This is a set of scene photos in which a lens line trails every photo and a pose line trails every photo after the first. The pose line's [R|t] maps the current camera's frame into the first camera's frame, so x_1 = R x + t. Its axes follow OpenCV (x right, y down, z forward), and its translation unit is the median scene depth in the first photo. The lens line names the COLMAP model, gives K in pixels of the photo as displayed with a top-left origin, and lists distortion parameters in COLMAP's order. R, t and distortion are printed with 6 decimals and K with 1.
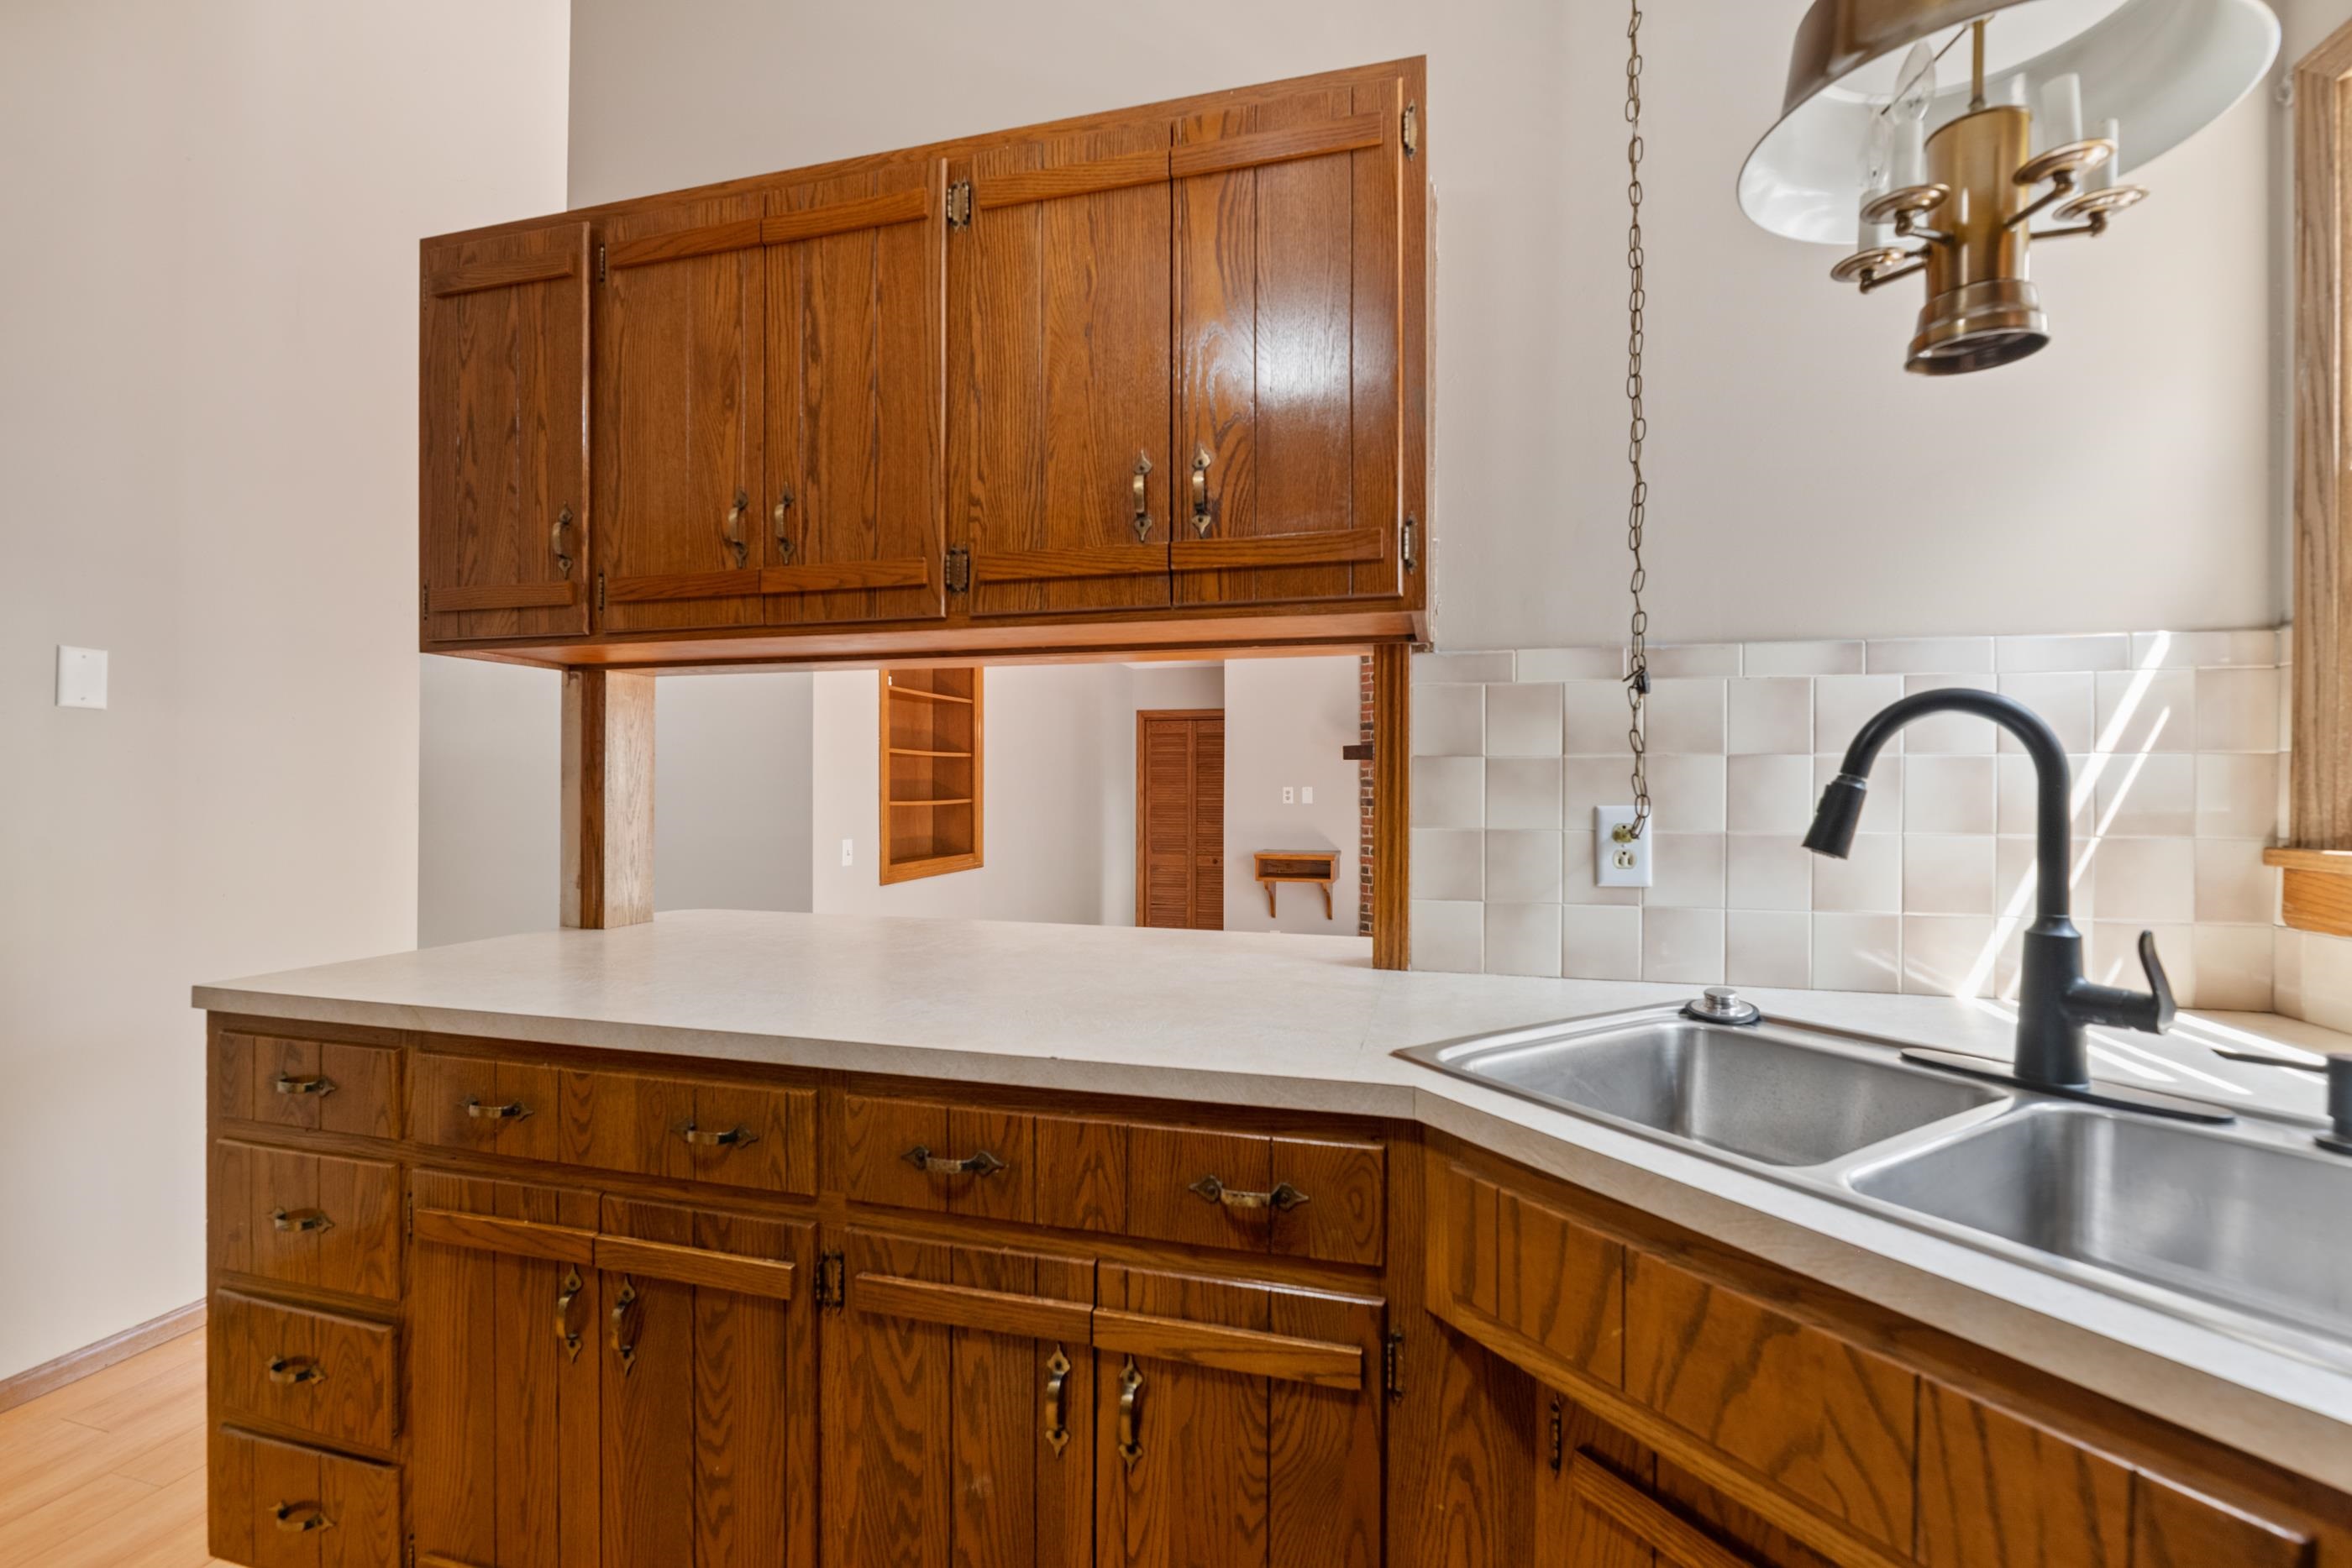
lens RADIAL K [[986.0, 0, 1175.5], [0, 986.0, 794.1], [0, 0, 1]] dist [-0.002886, -0.001693]
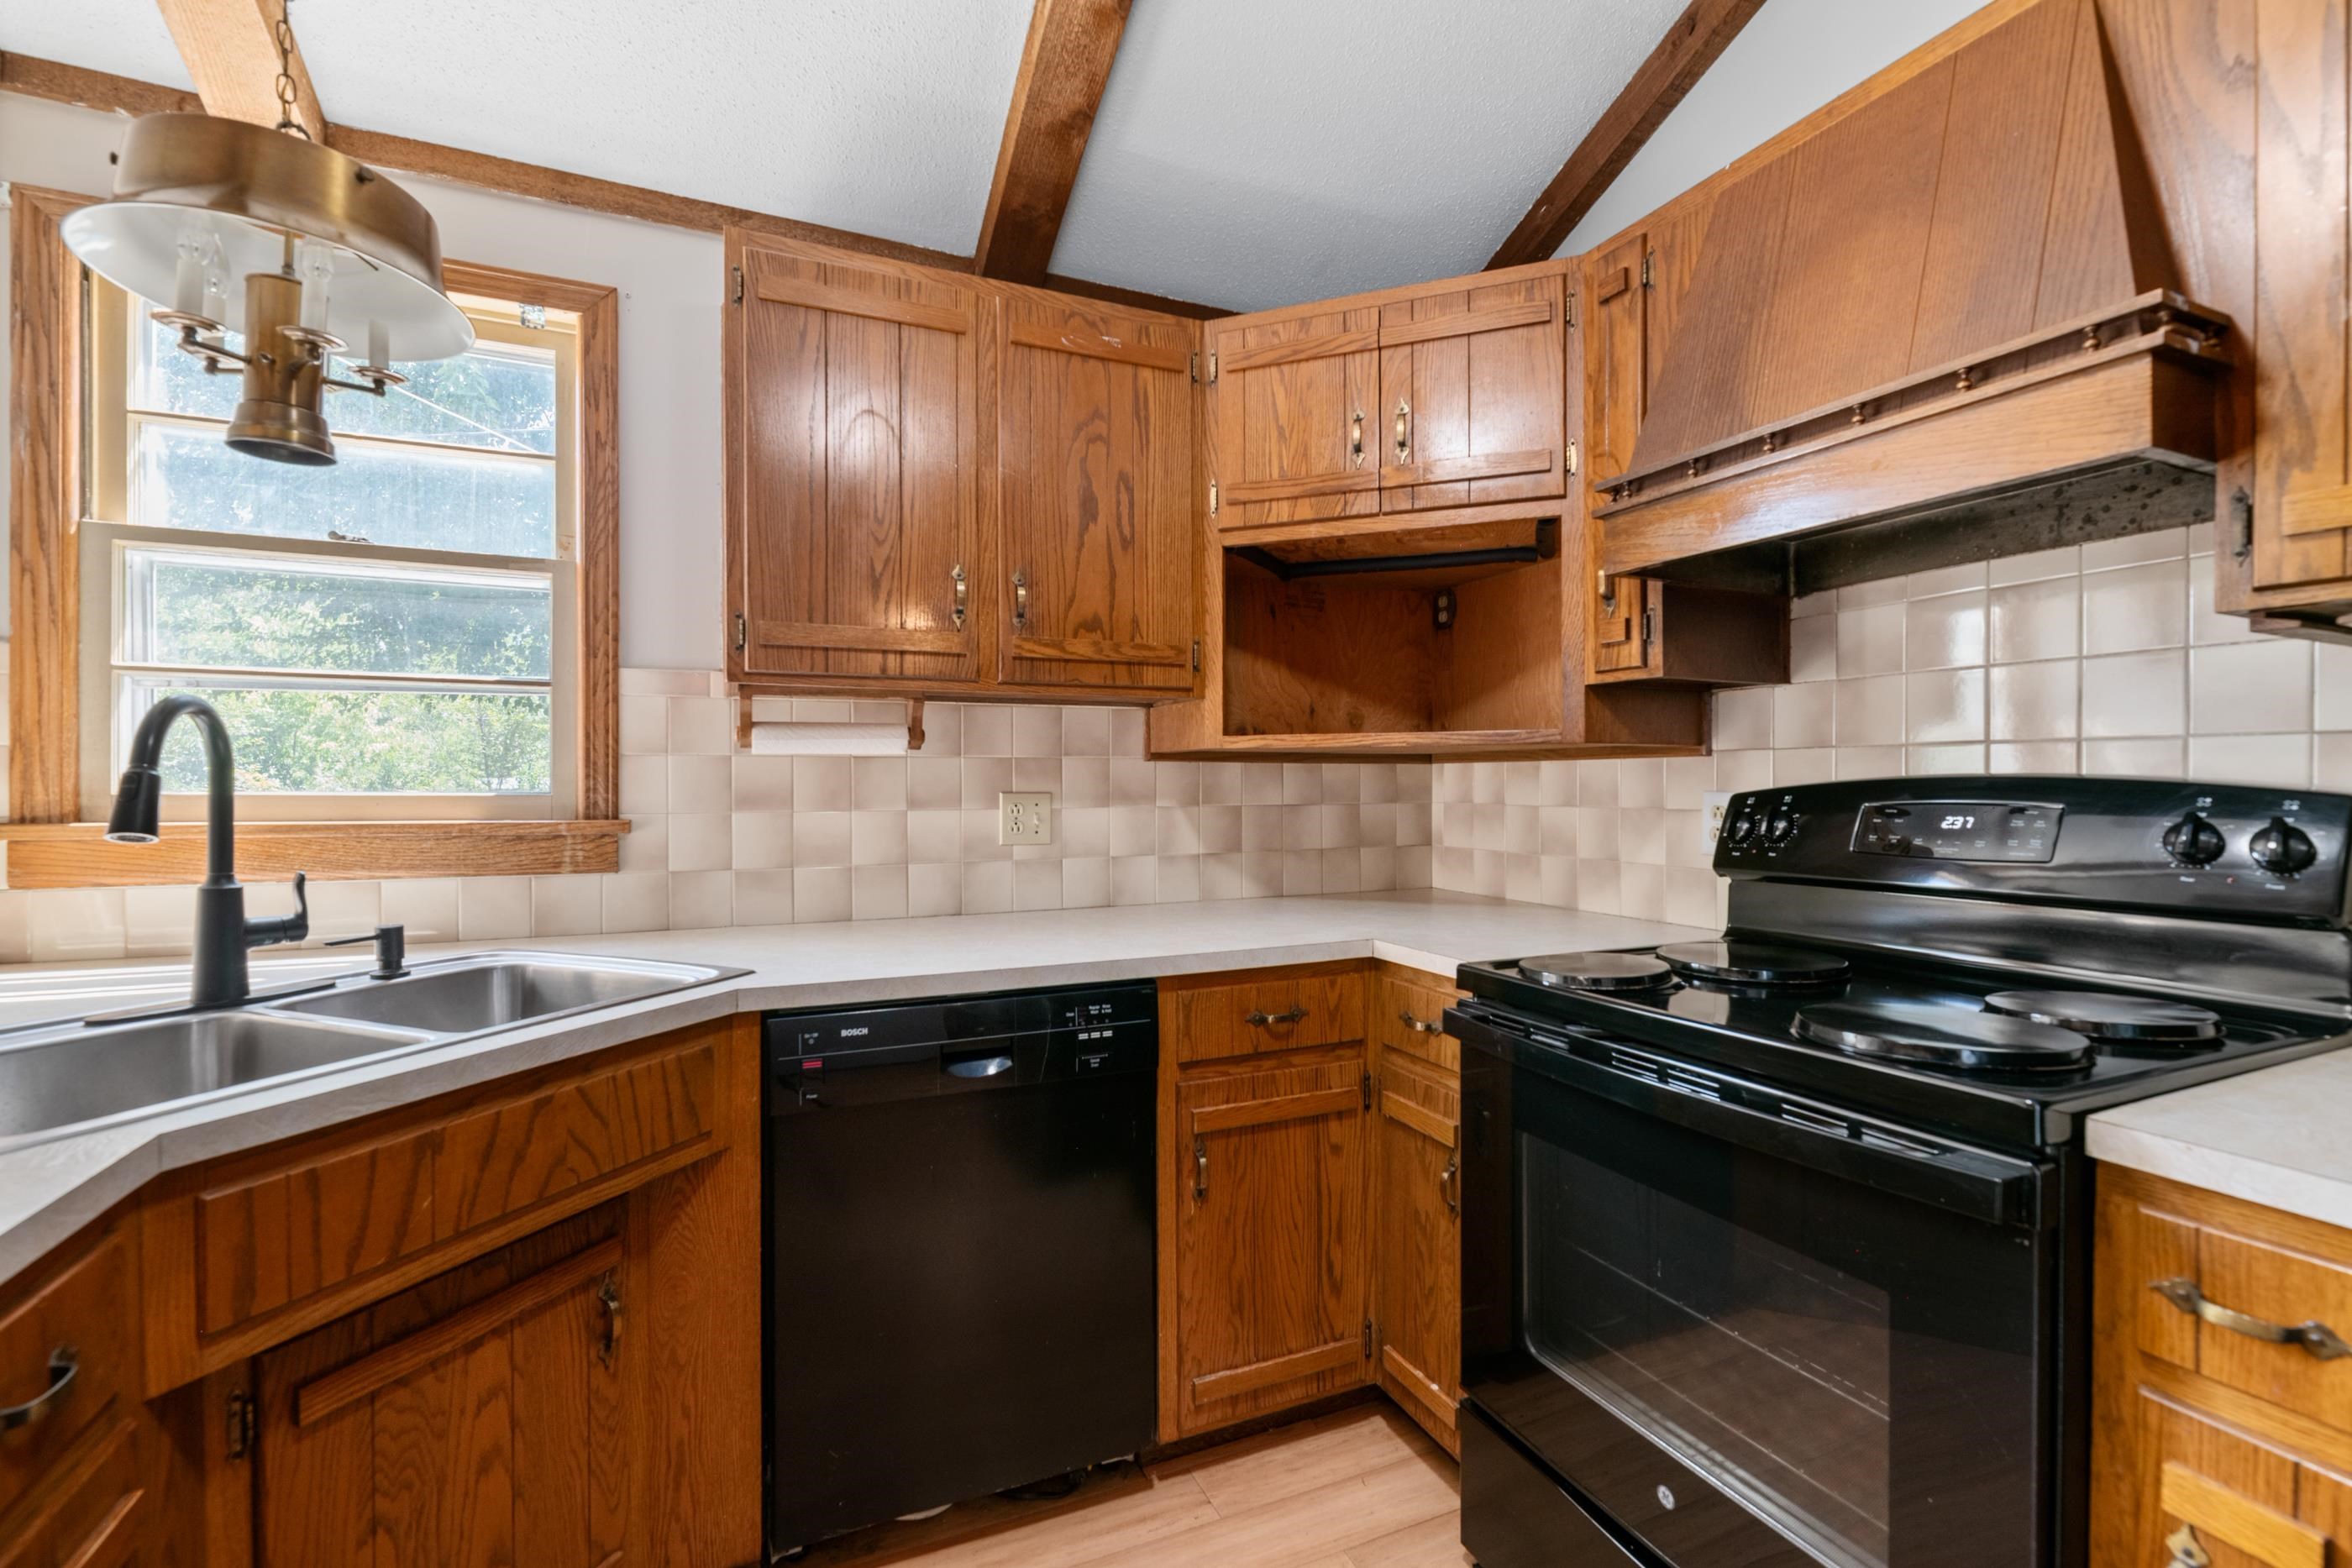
lens RADIAL K [[986.0, 0, 1165.4], [0, 986.0, 787.4], [0, 0, 1]] dist [-0.002886, -0.001693]
pose [[-0.624757, -0.014019, 0.780694, -0.734184], [-0.002947, 0.999874, 0.015597, -0.014733], [-0.780814, 0.007444, -0.624719, 0.654354]]
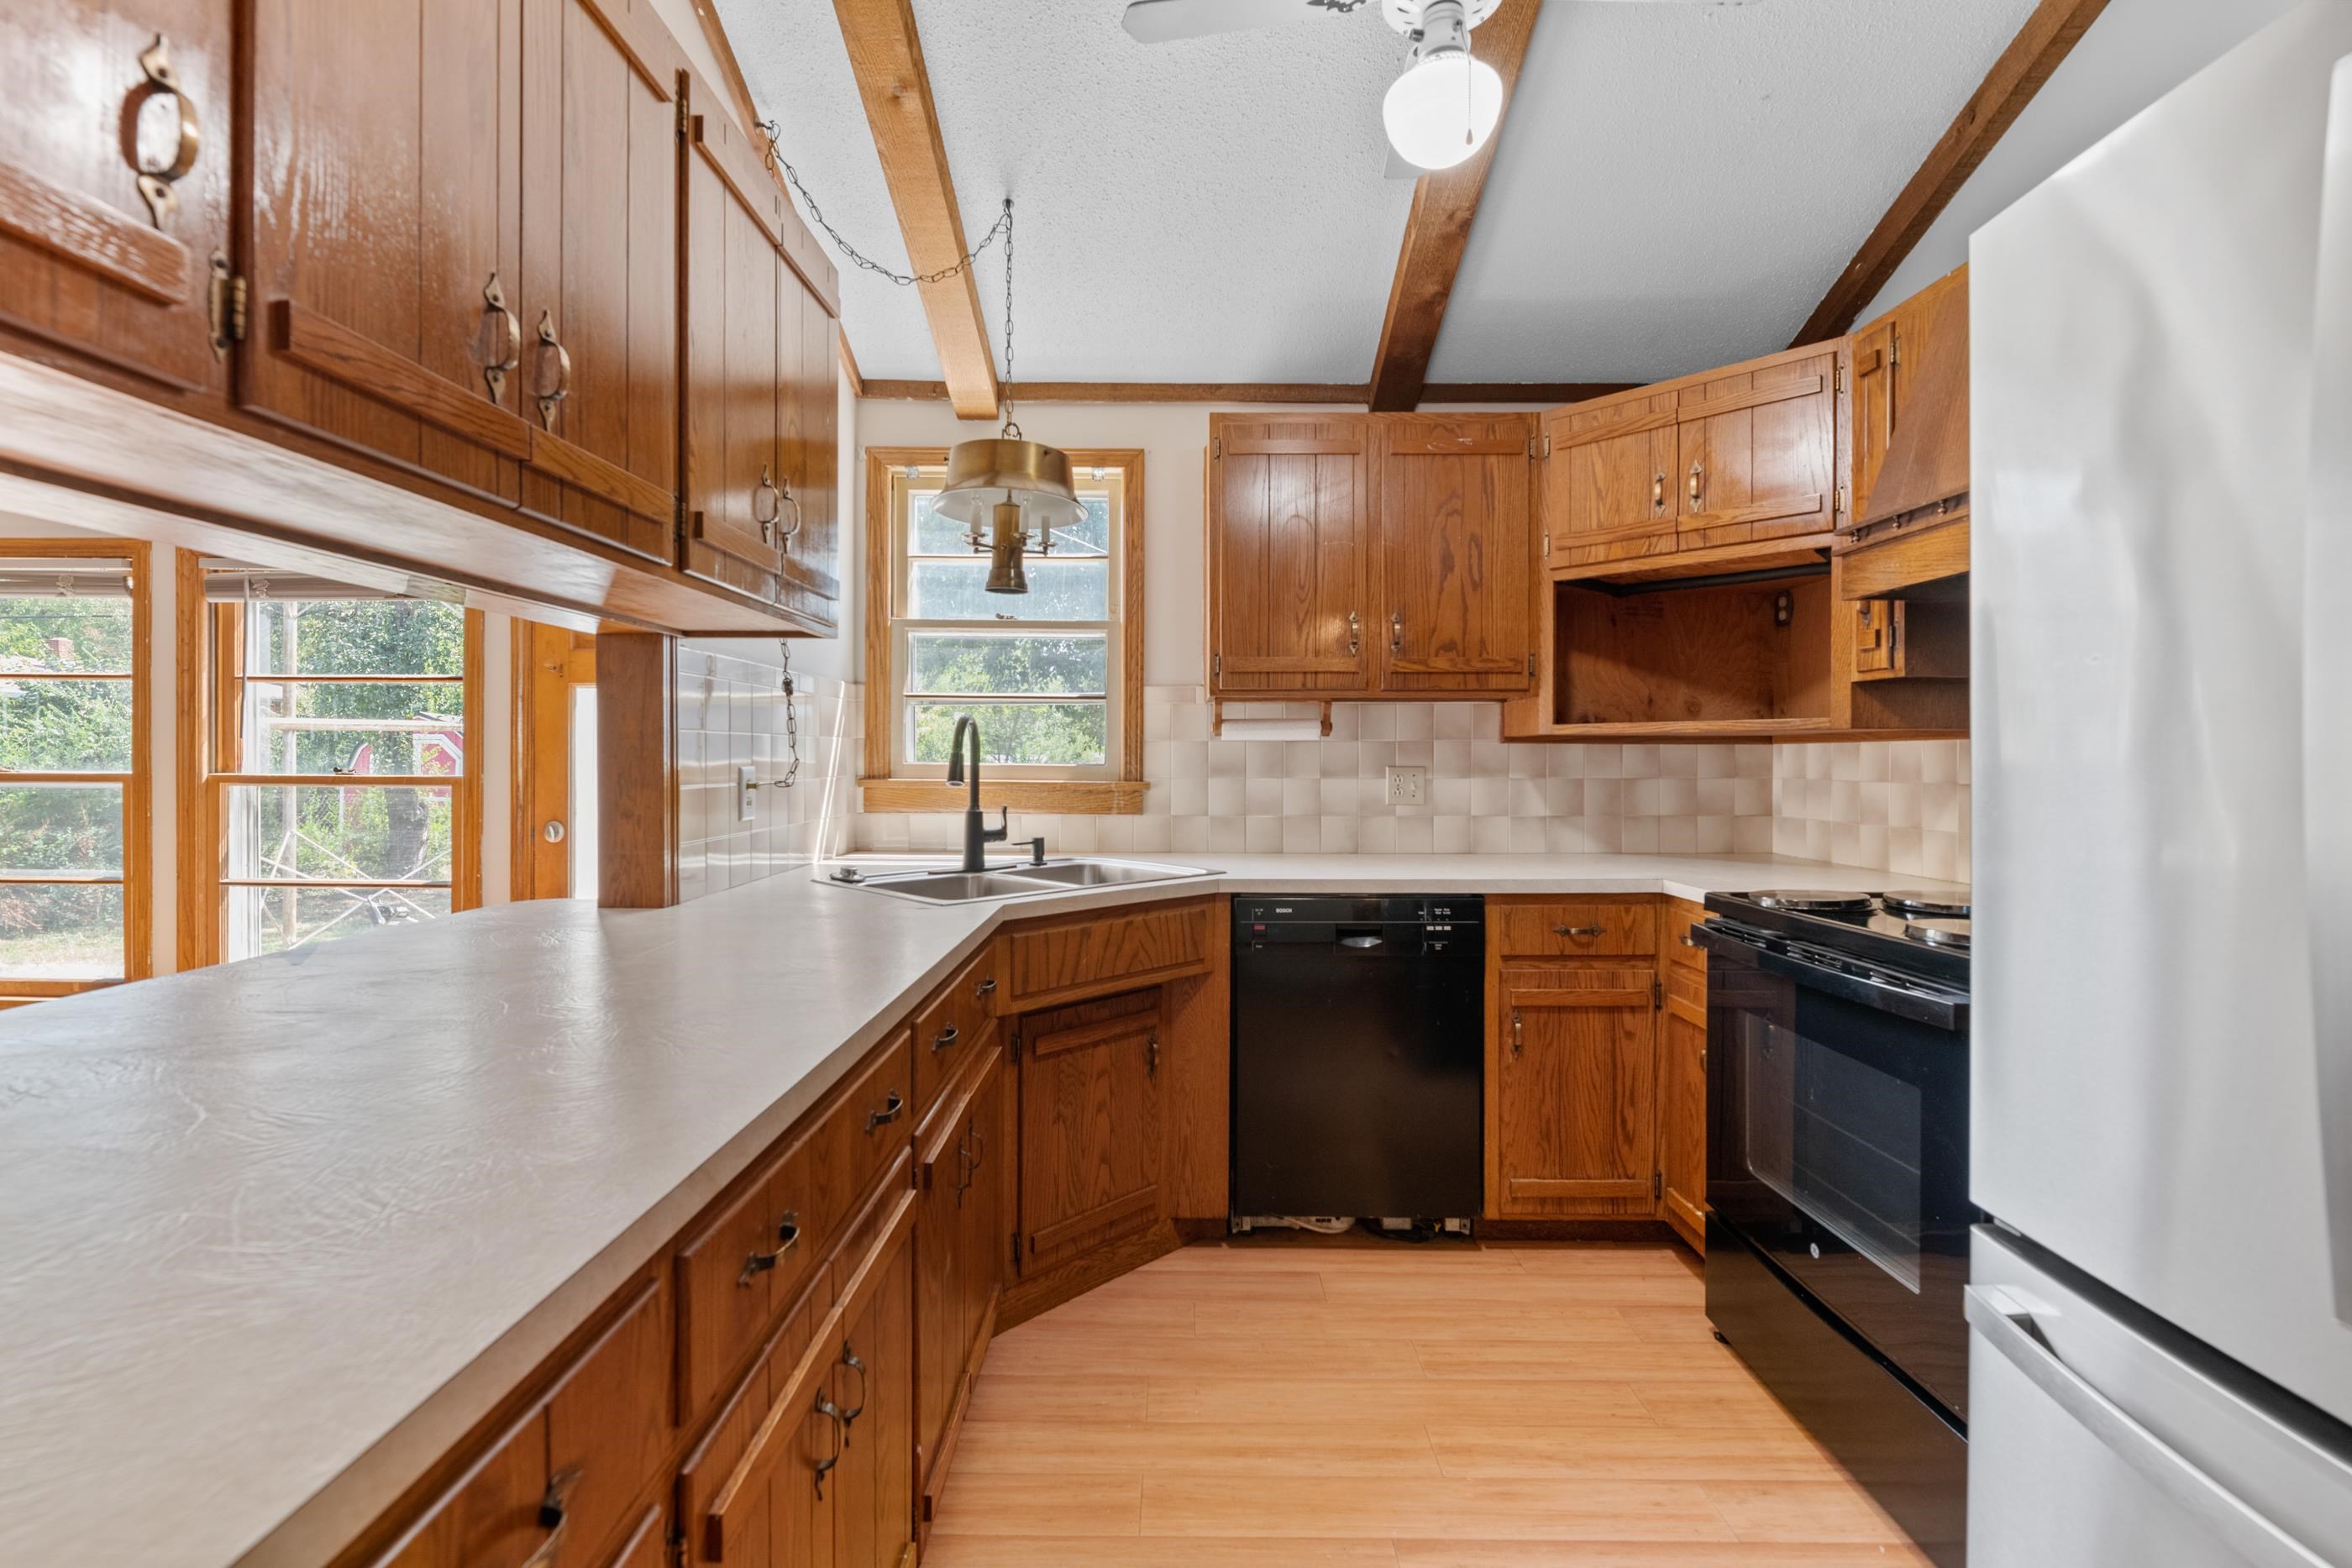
lens RADIAL K [[986.0, 0, 1166.6], [0, 986.0, 769.0], [0, 0, 1]] dist [-0.002886, -0.001693]
pose [[-0.245488, -0.020572, 0.969181, -1.382363], [-0.001944, 0.999783, 0.020729, -0.020411], [-0.969398, 0.003204, -0.245475, 0.901411]]
